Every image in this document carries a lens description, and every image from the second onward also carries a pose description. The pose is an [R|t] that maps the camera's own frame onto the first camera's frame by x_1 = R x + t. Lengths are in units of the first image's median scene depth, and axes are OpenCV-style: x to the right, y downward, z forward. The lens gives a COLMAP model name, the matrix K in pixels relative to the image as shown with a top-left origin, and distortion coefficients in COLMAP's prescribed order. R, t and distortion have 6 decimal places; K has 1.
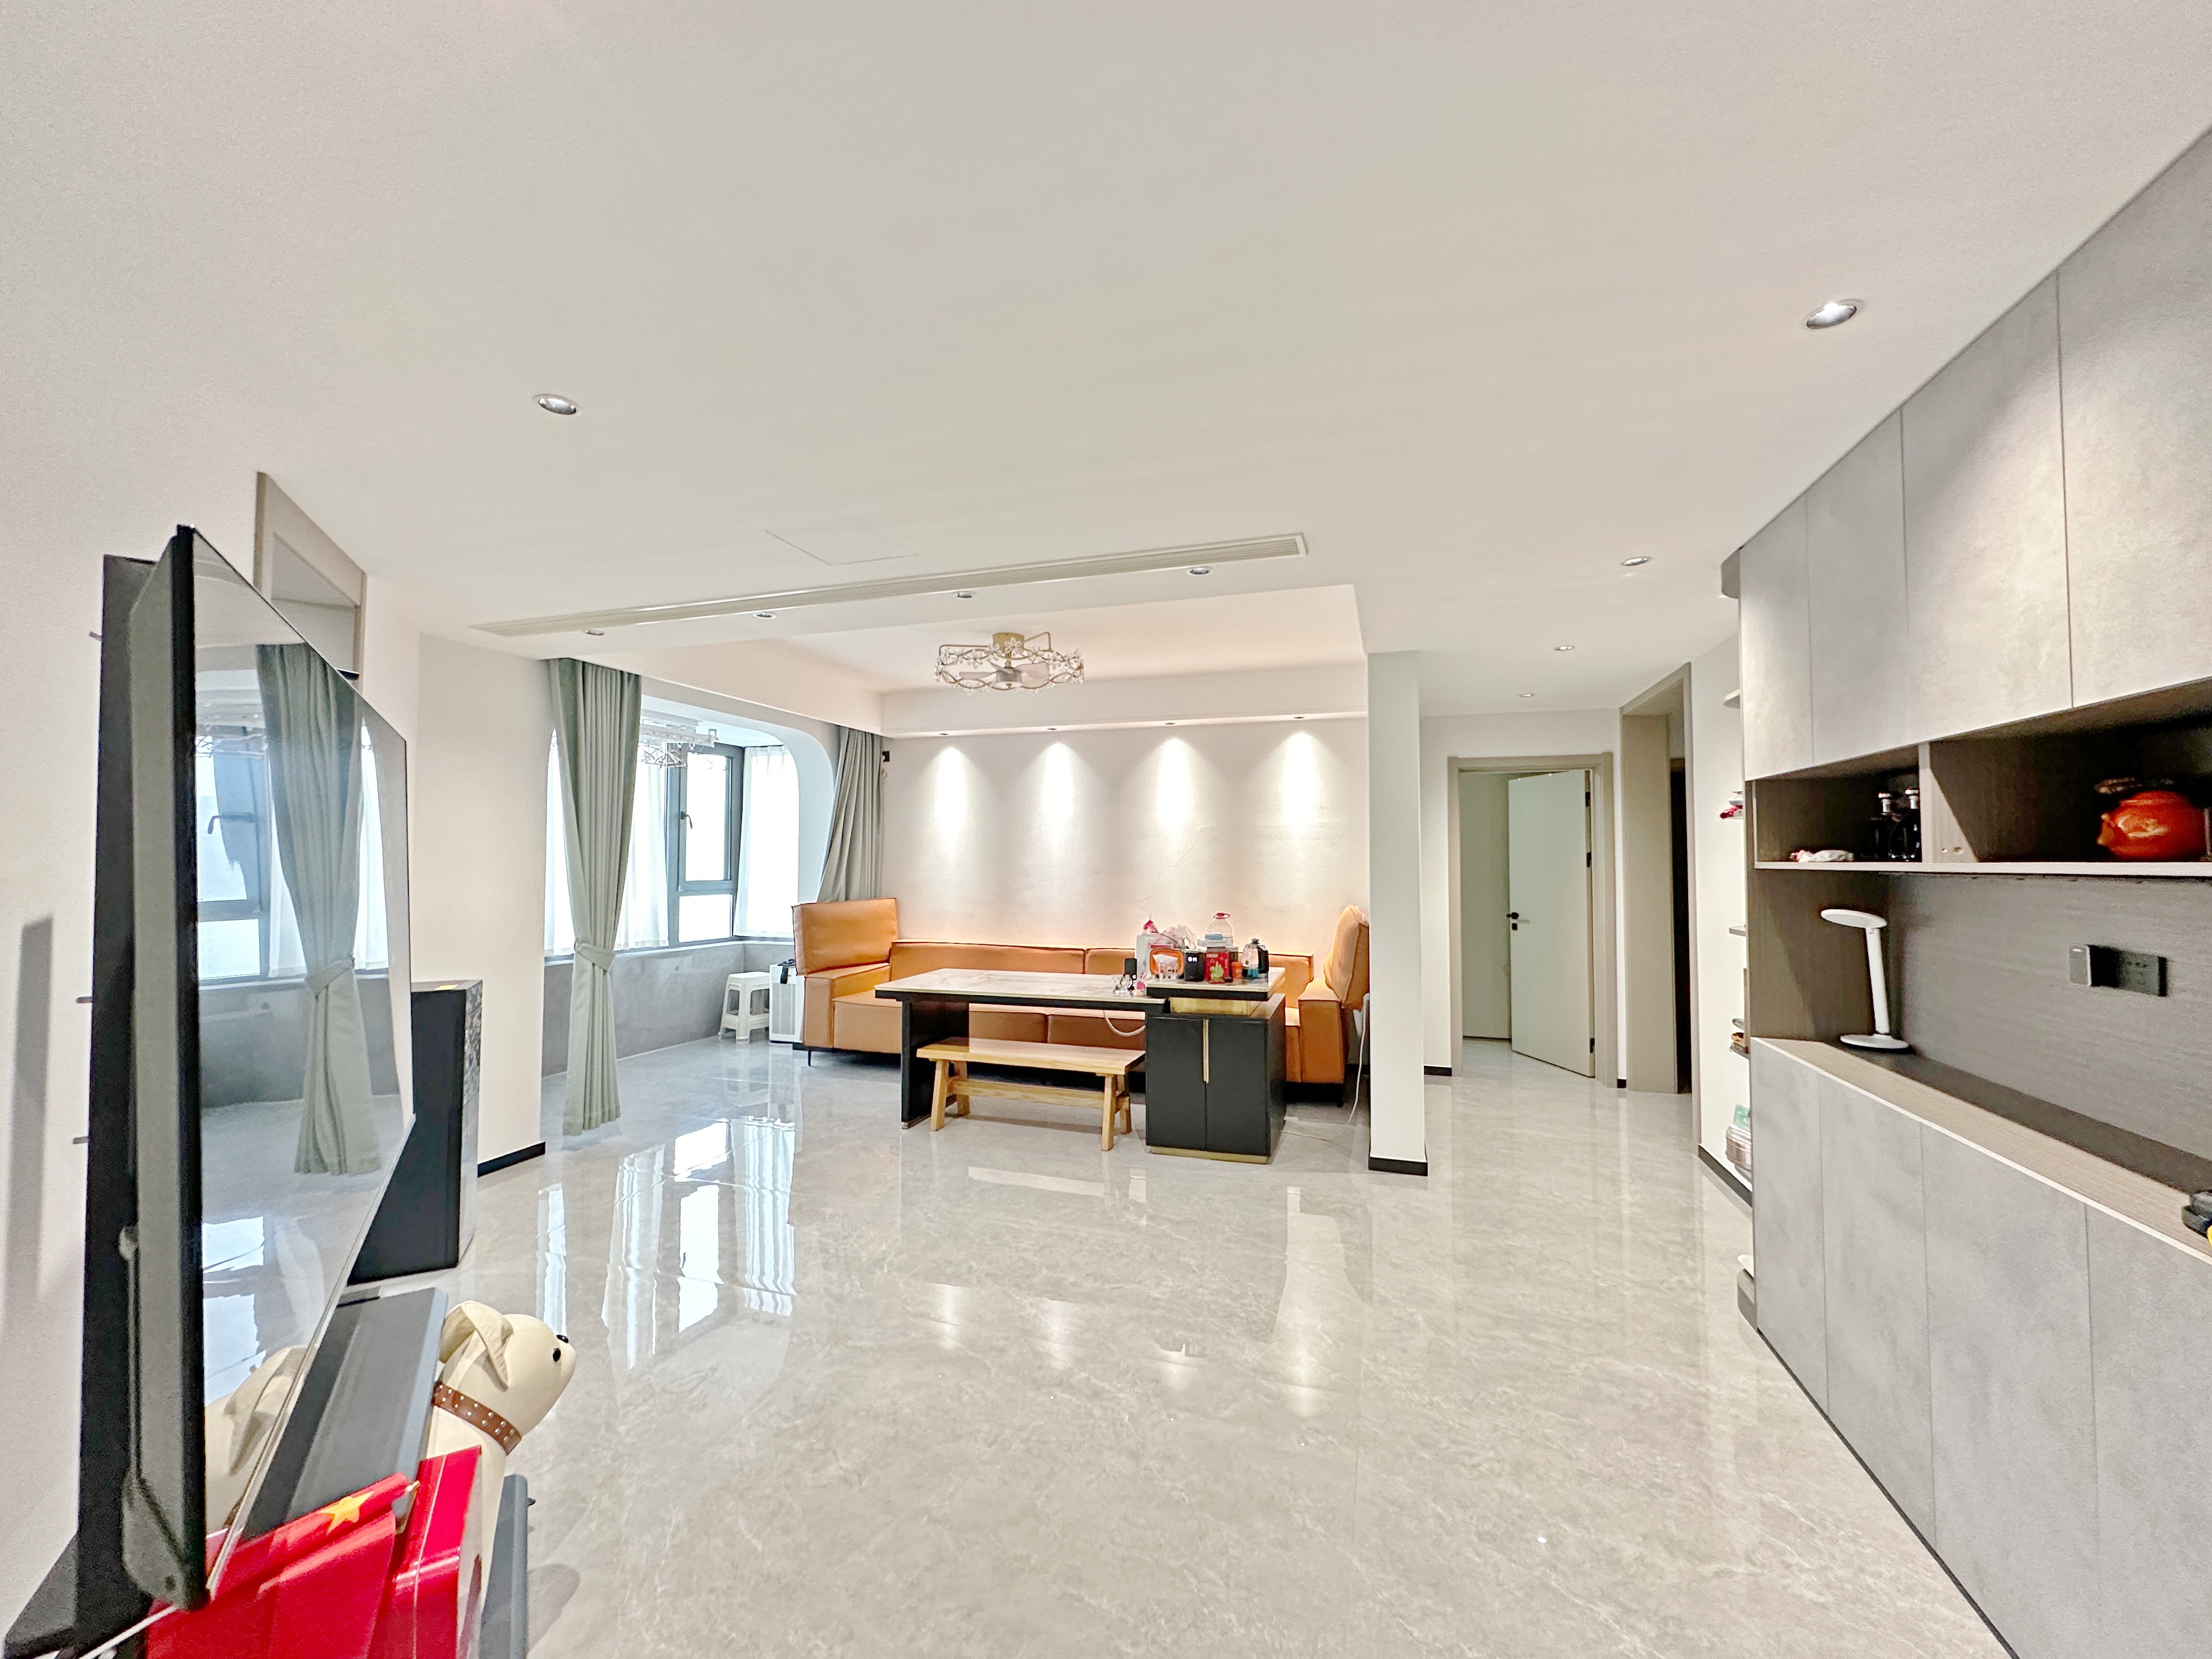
lens RADIAL K [[883.9, 0, 1105.2], [0, 883.9, 835.6], [0, 0, 1]] dist [-0.002265, -0.000137]
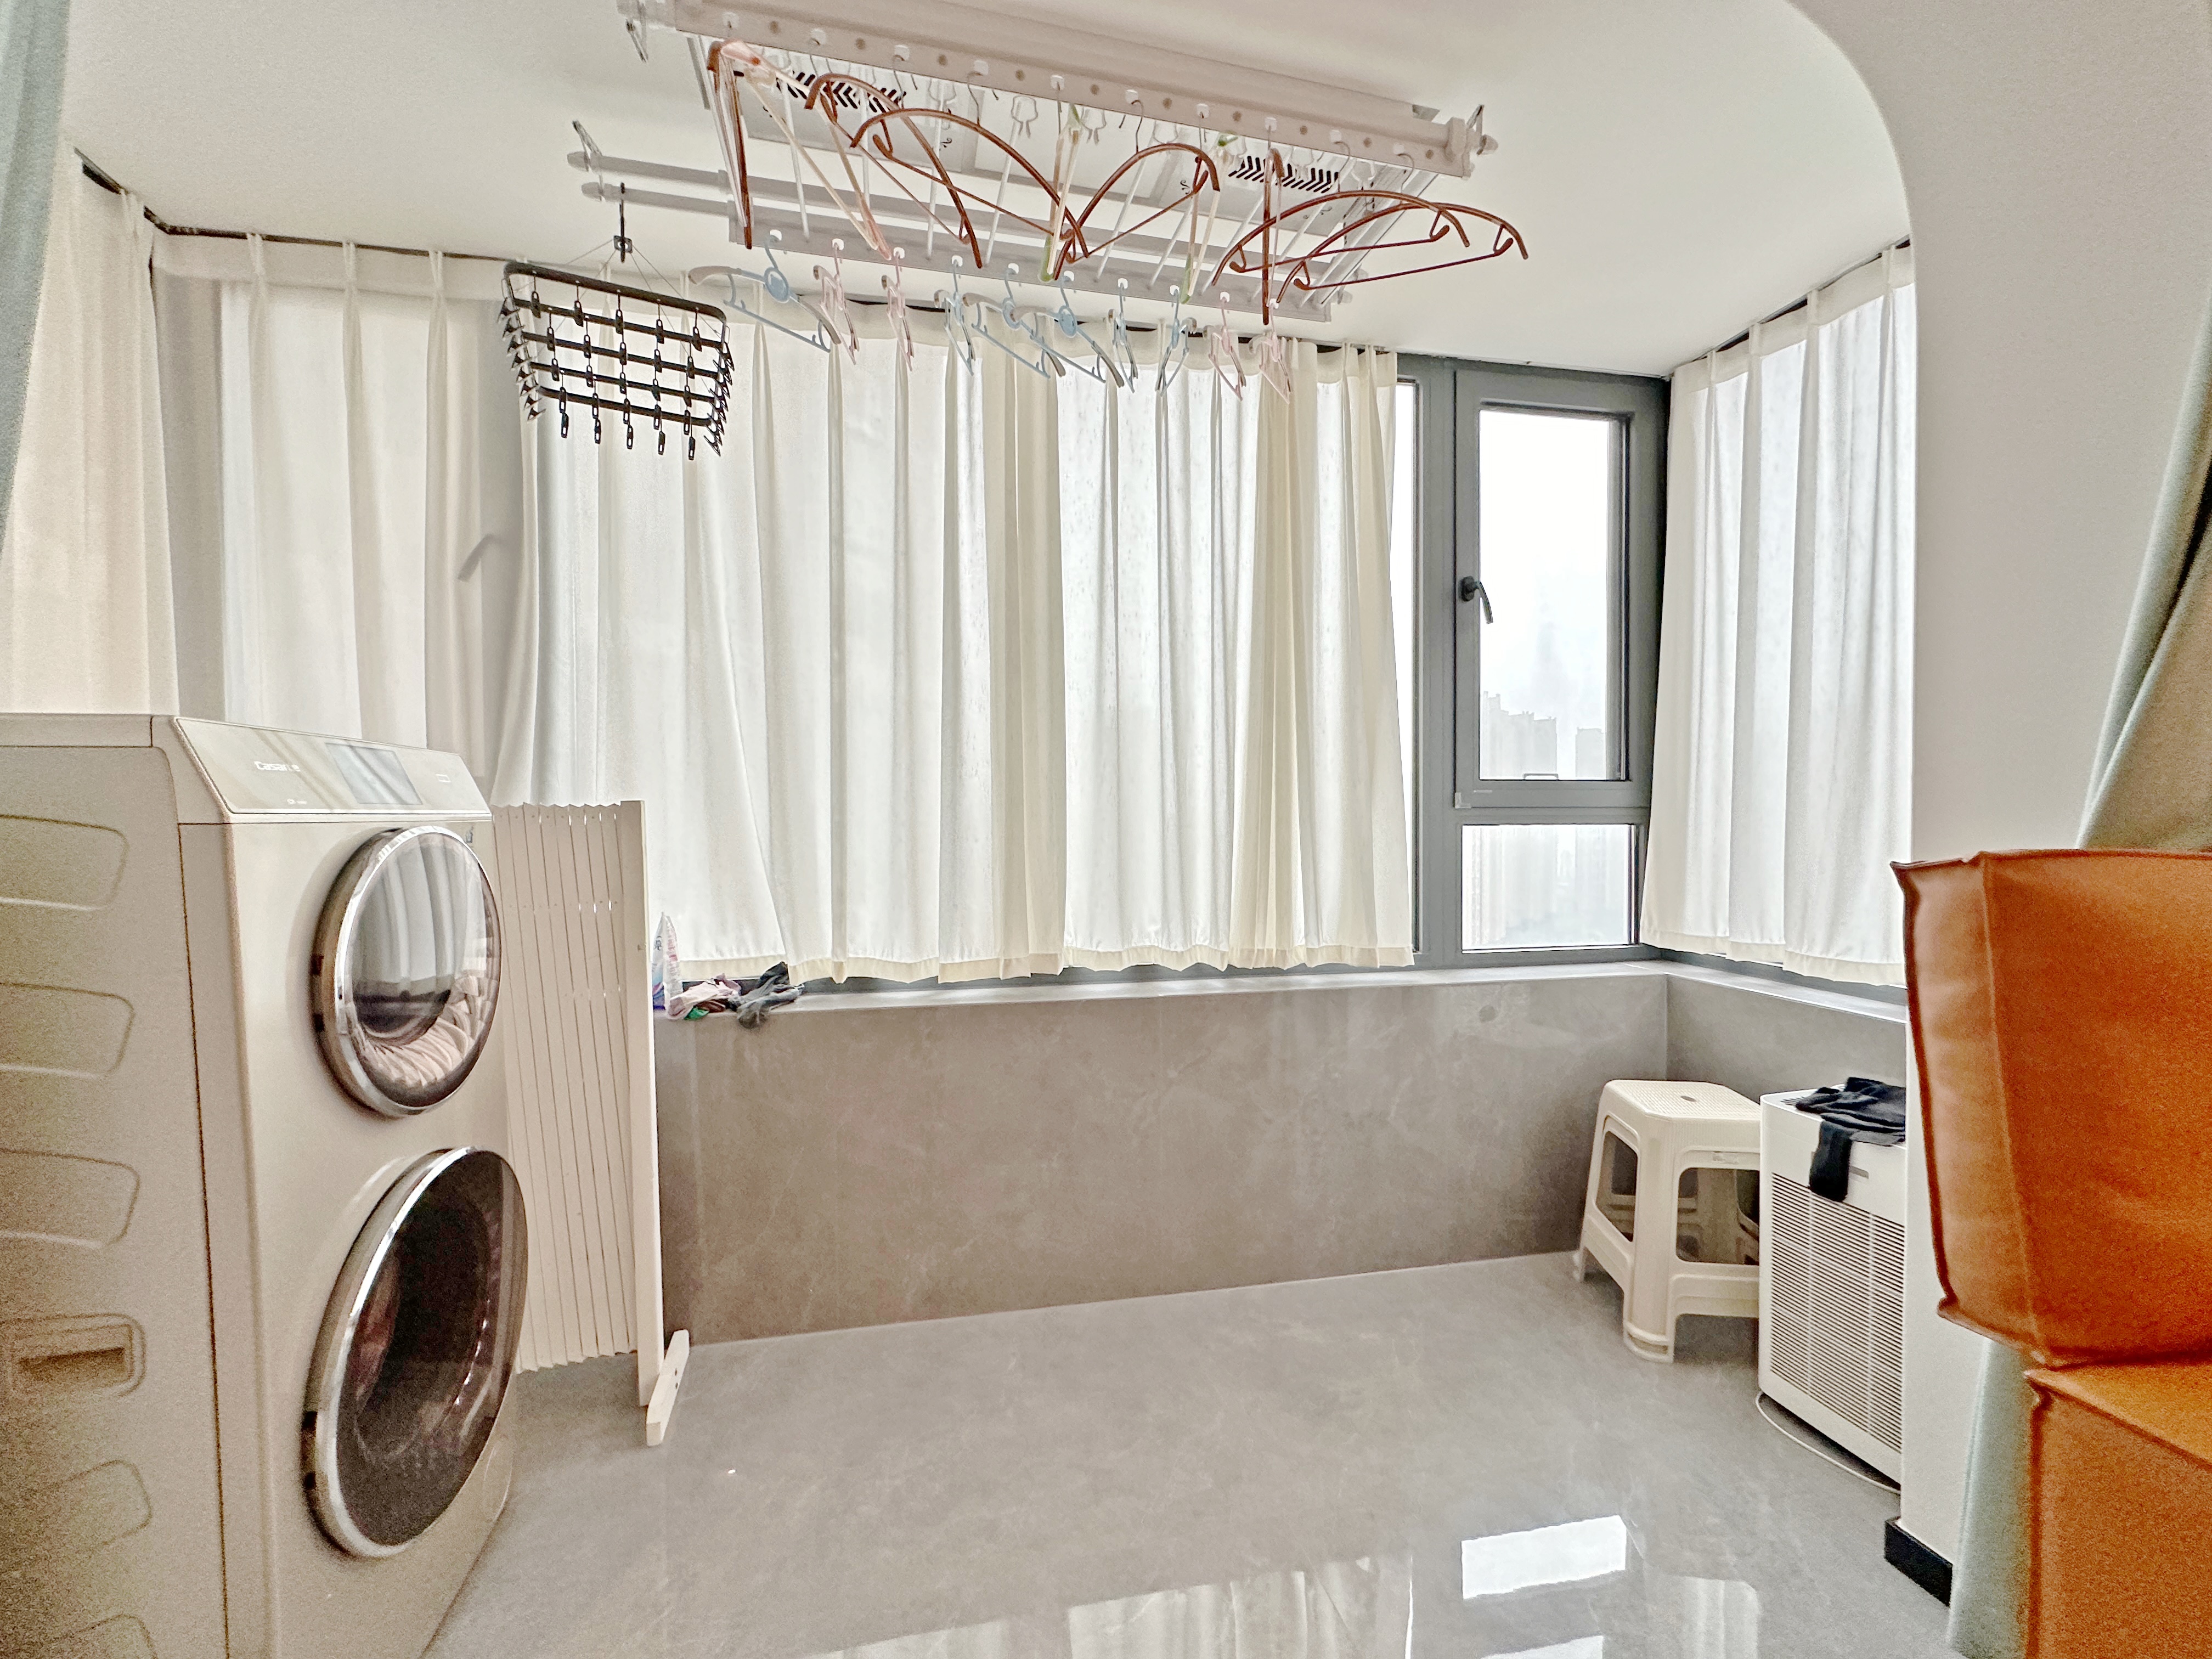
lens RADIAL K [[883.9, 0, 1099.9], [0, 883.9, 831.3], [0, 0, 1]] dist [-0.002265, -0.000137]
pose [[0.533016, 0.014983, -0.845972, -0.262241], [0.027275, 0.999019, 0.034878, 0.055705], [0.845665, -0.041665, 0.532085, 0.693662]]
